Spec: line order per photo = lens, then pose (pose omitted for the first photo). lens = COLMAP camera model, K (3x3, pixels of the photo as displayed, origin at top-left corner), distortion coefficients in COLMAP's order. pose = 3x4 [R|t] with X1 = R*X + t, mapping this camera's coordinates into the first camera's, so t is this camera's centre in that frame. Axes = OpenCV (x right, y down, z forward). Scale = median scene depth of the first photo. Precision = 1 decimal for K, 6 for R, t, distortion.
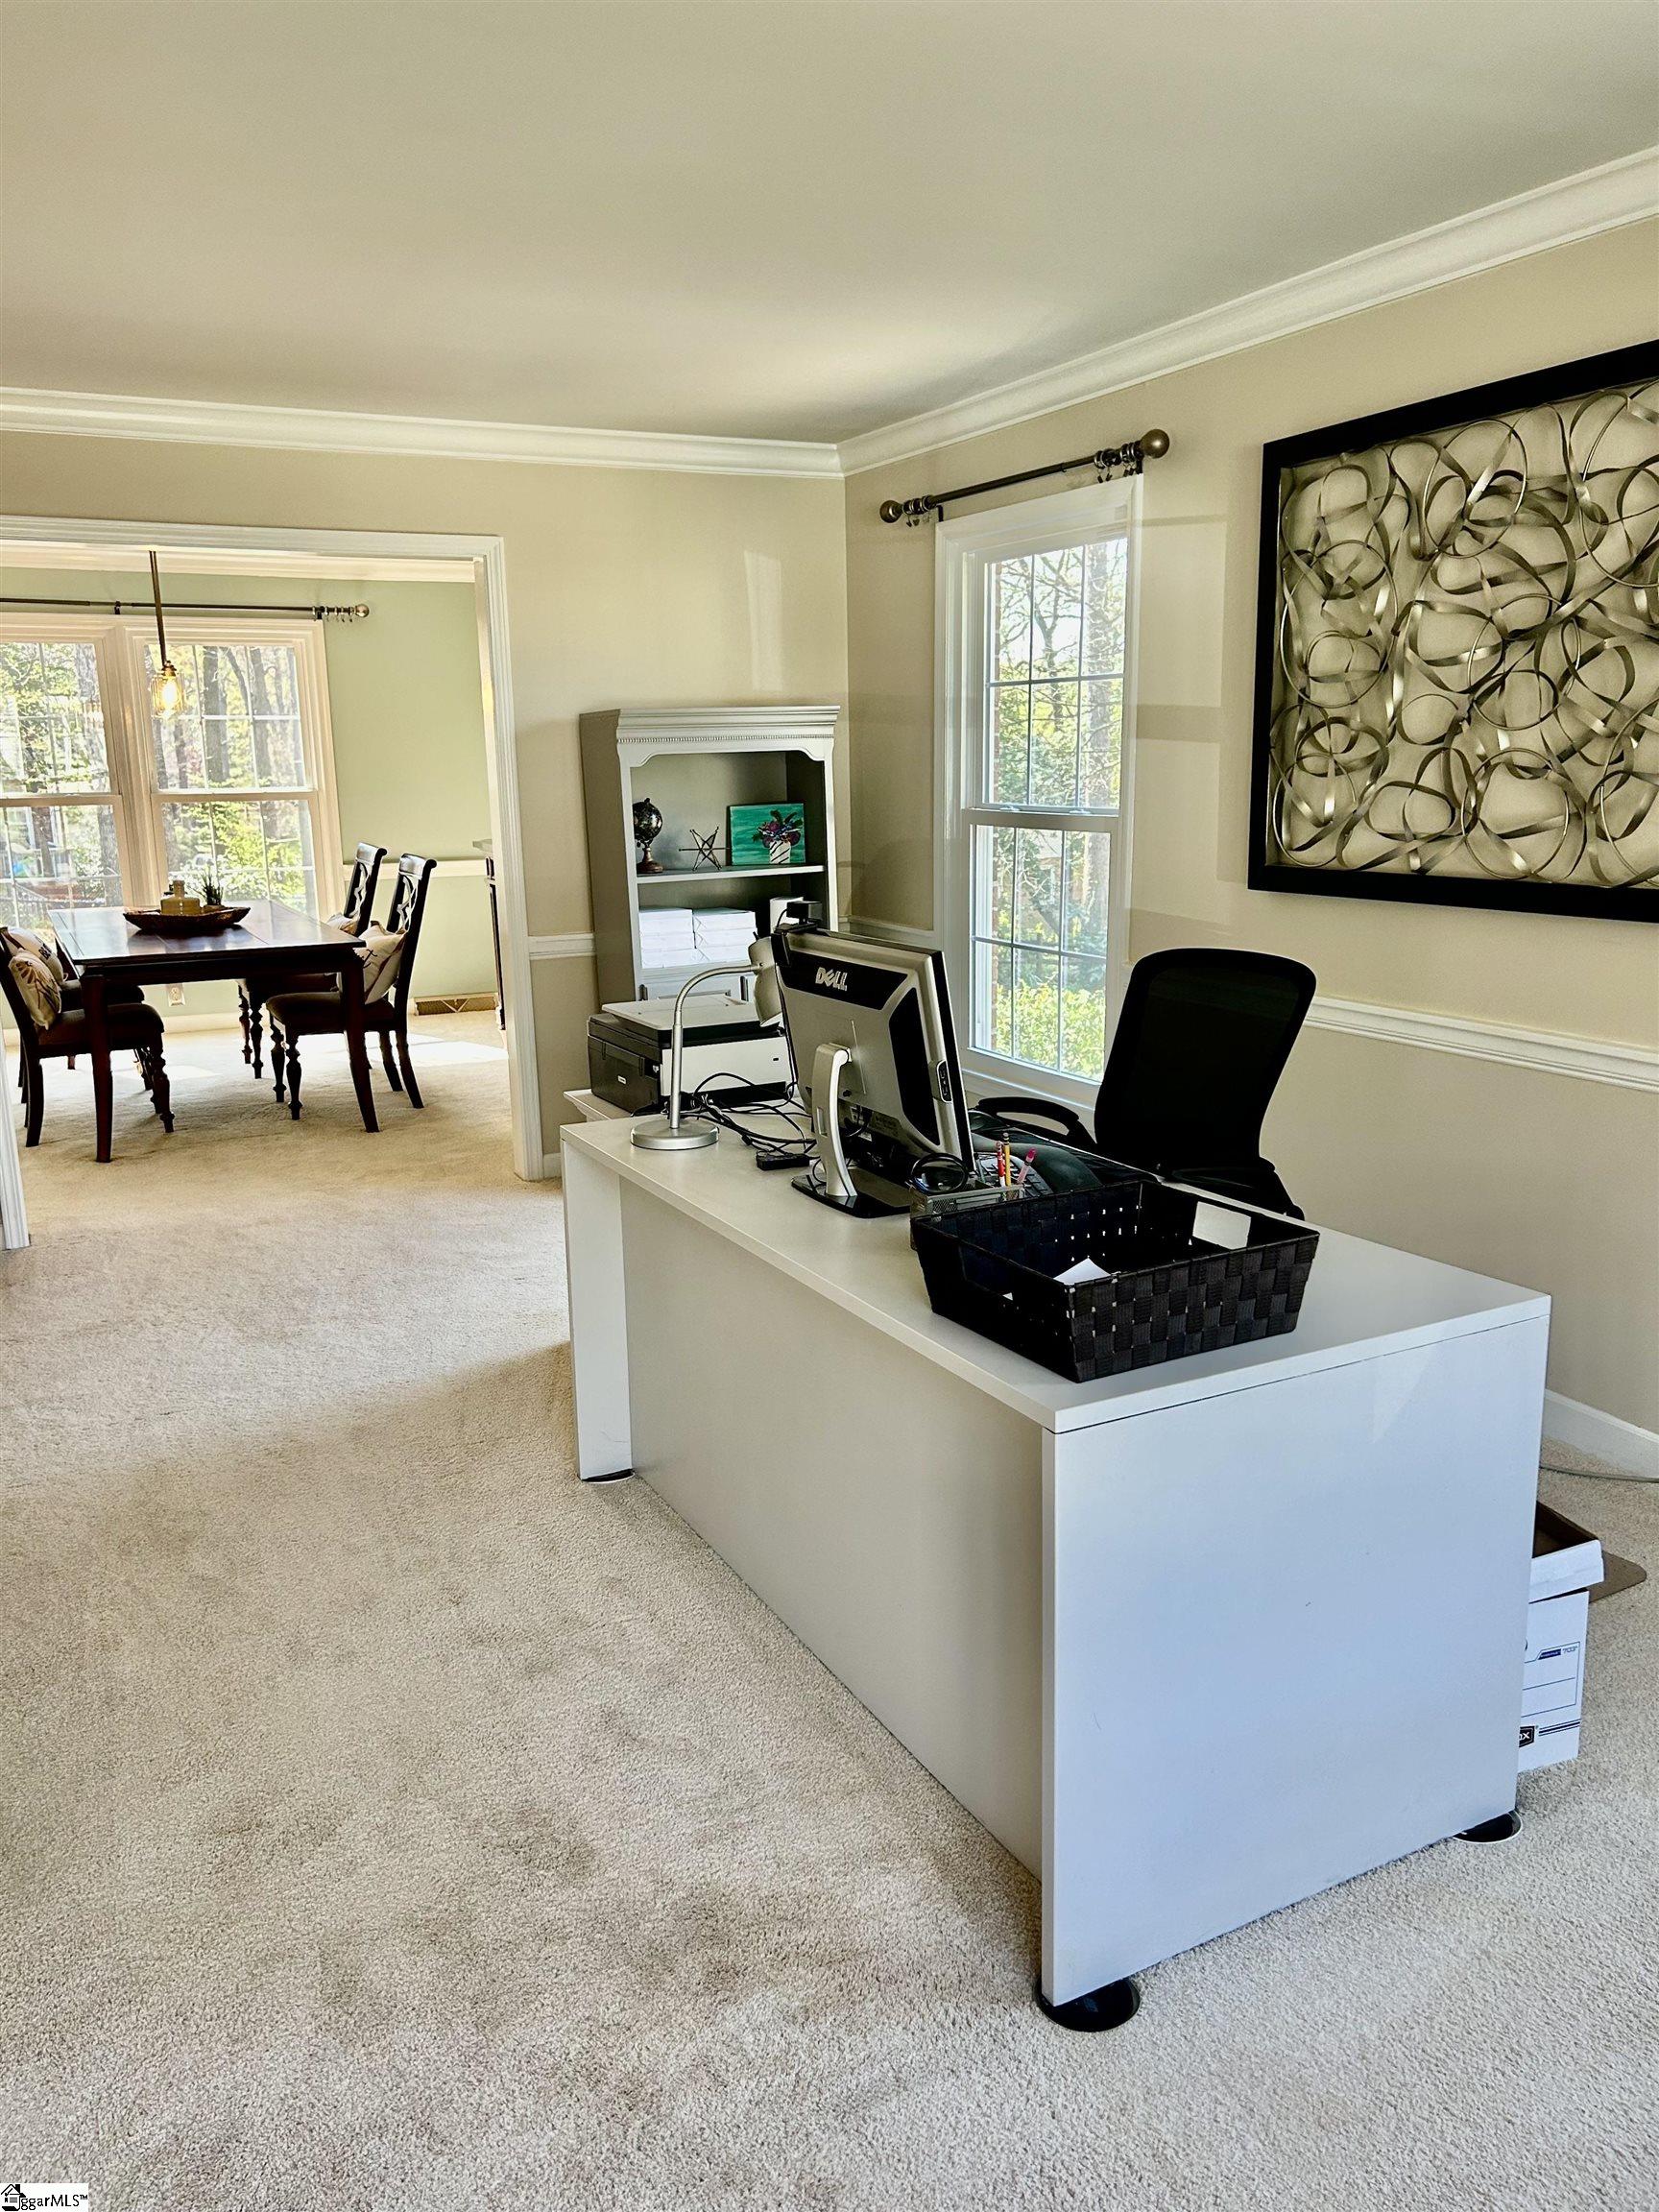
lens RADIAL K [[1659.2, 0, 829.5], [0, 1659.2, 1106.0], [0, 0, 1]] dist [0.066279, -0.083728]
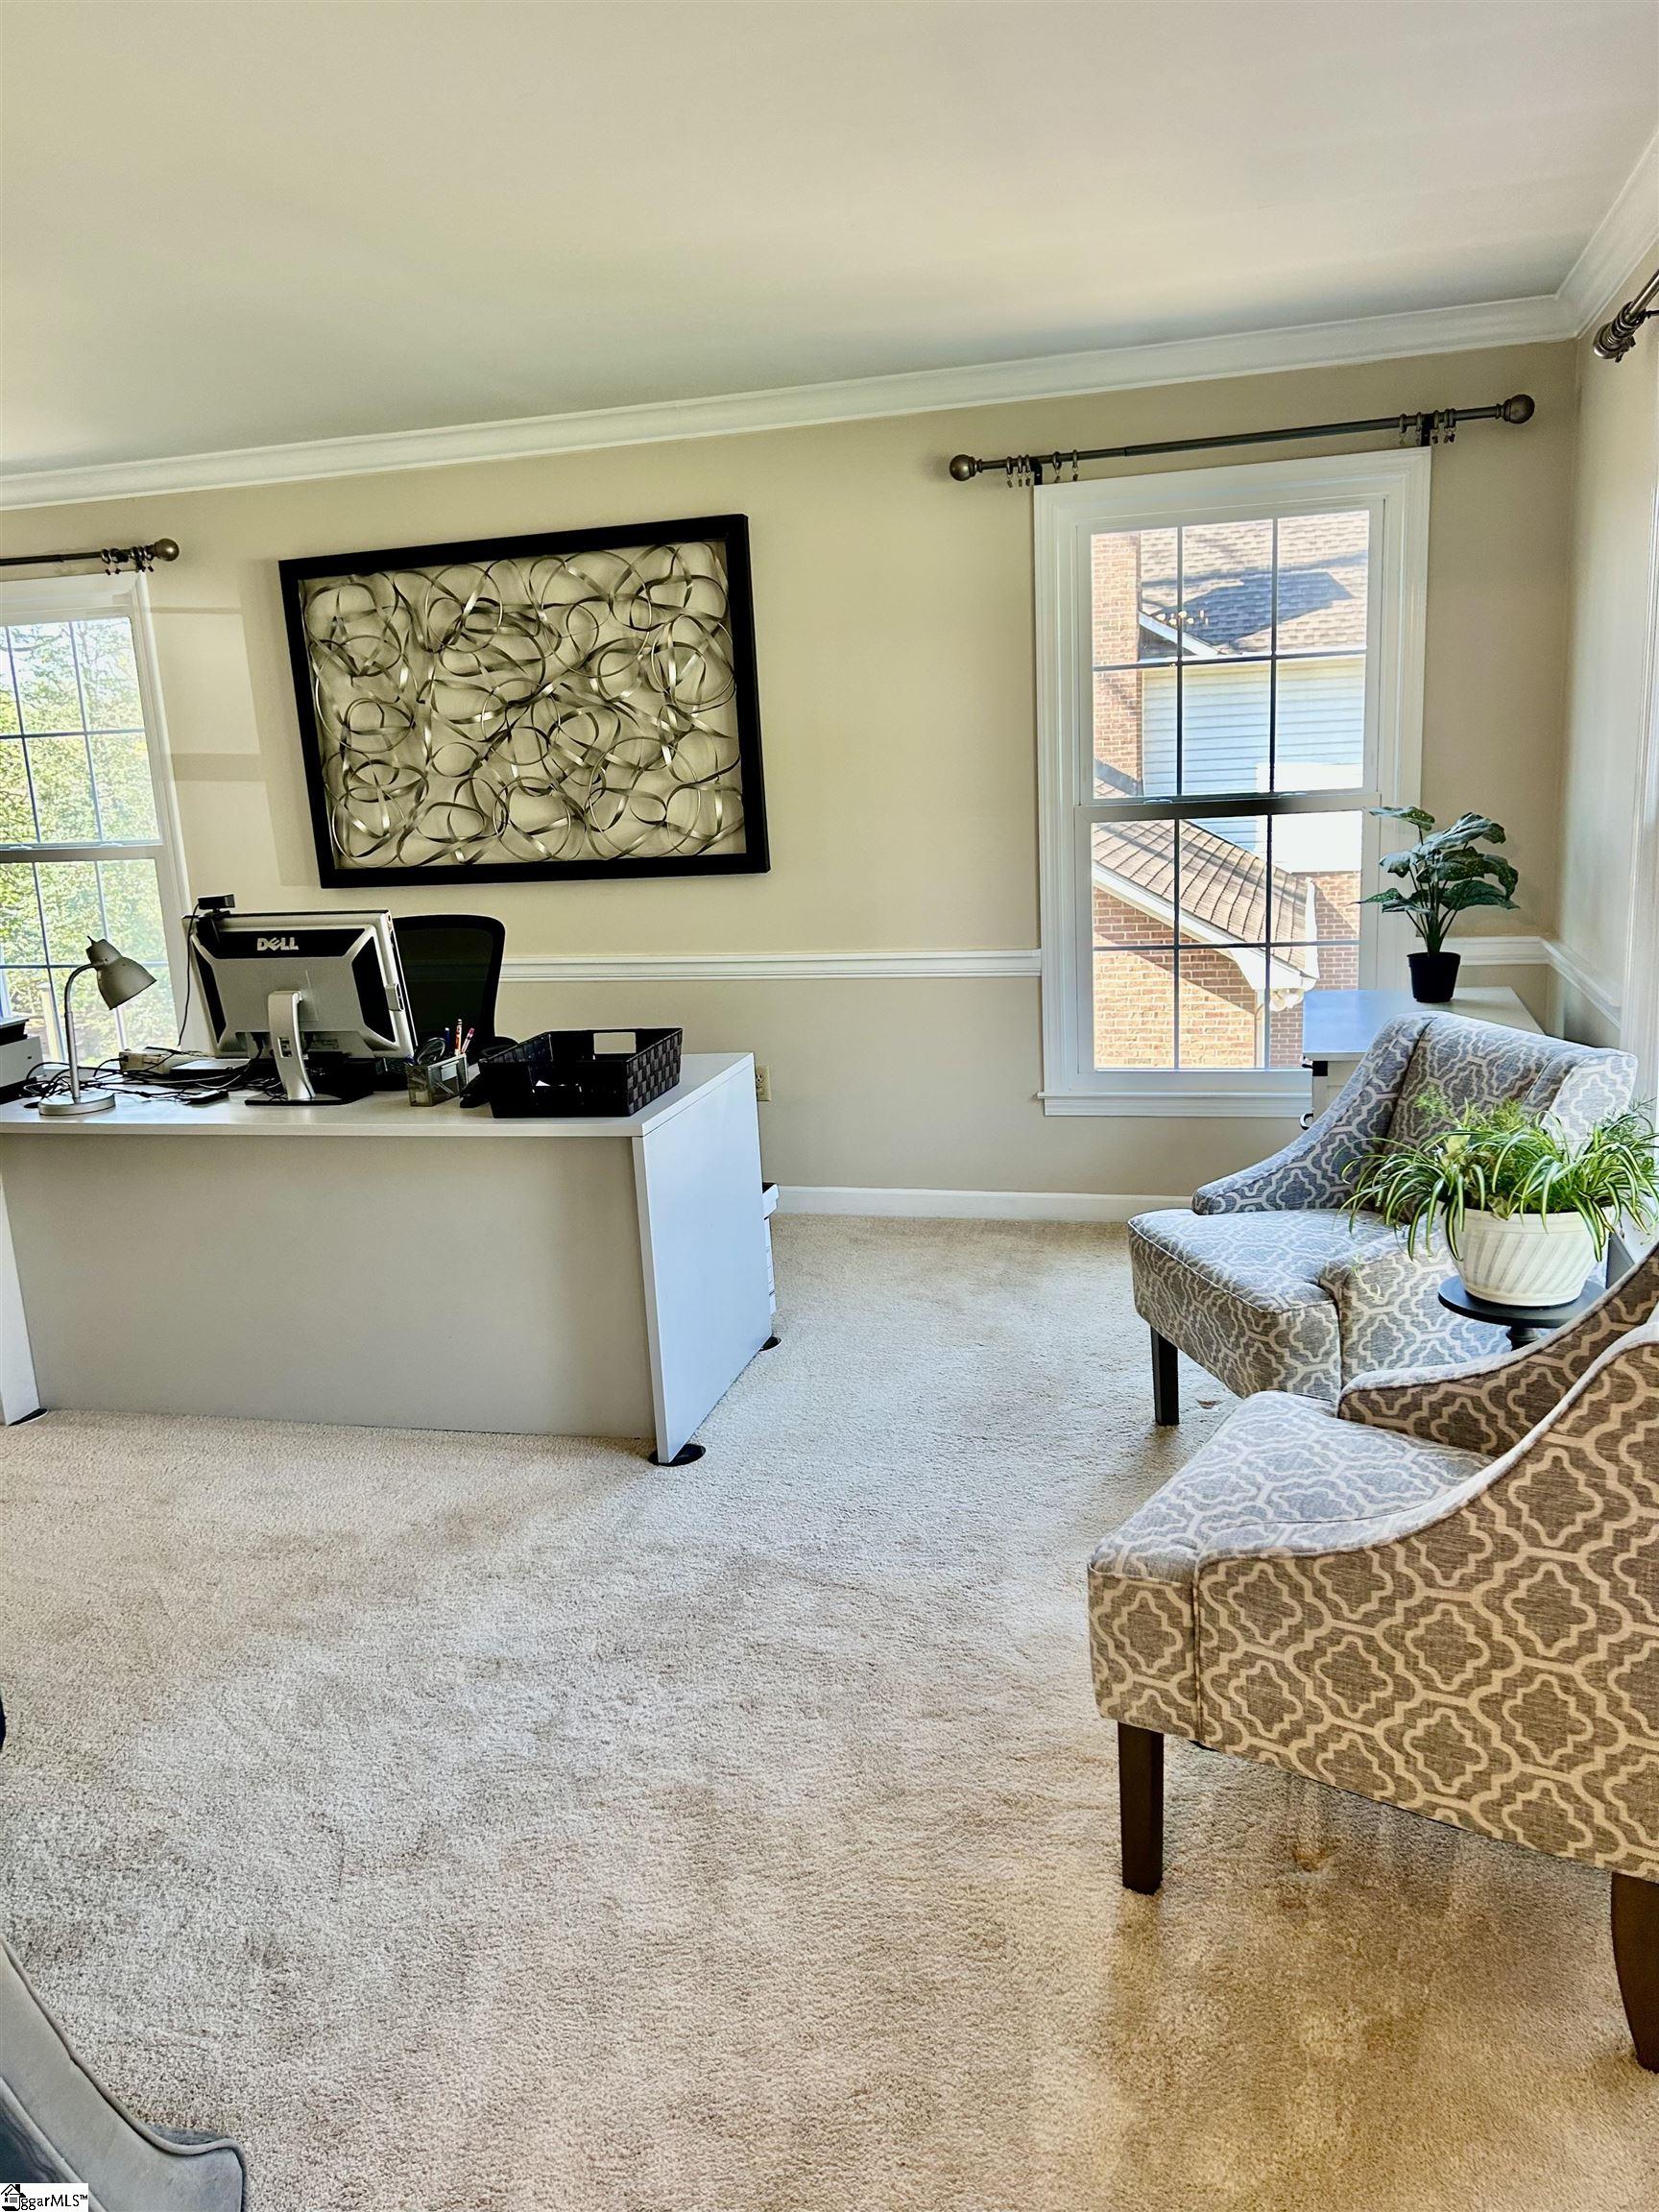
lens RADIAL K [[1659.2, 0, 829.5], [0, 1659.2, 1106.0], [0, 0, 1]] dist [0.066279, -0.083728]
pose [[0.668416, -0.175411, 0.722808, -0.537319], [0.196918, 0.978851, 0.055447, 0.052025], [-0.717247, 0.105273, 0.688821, -0.219742]]
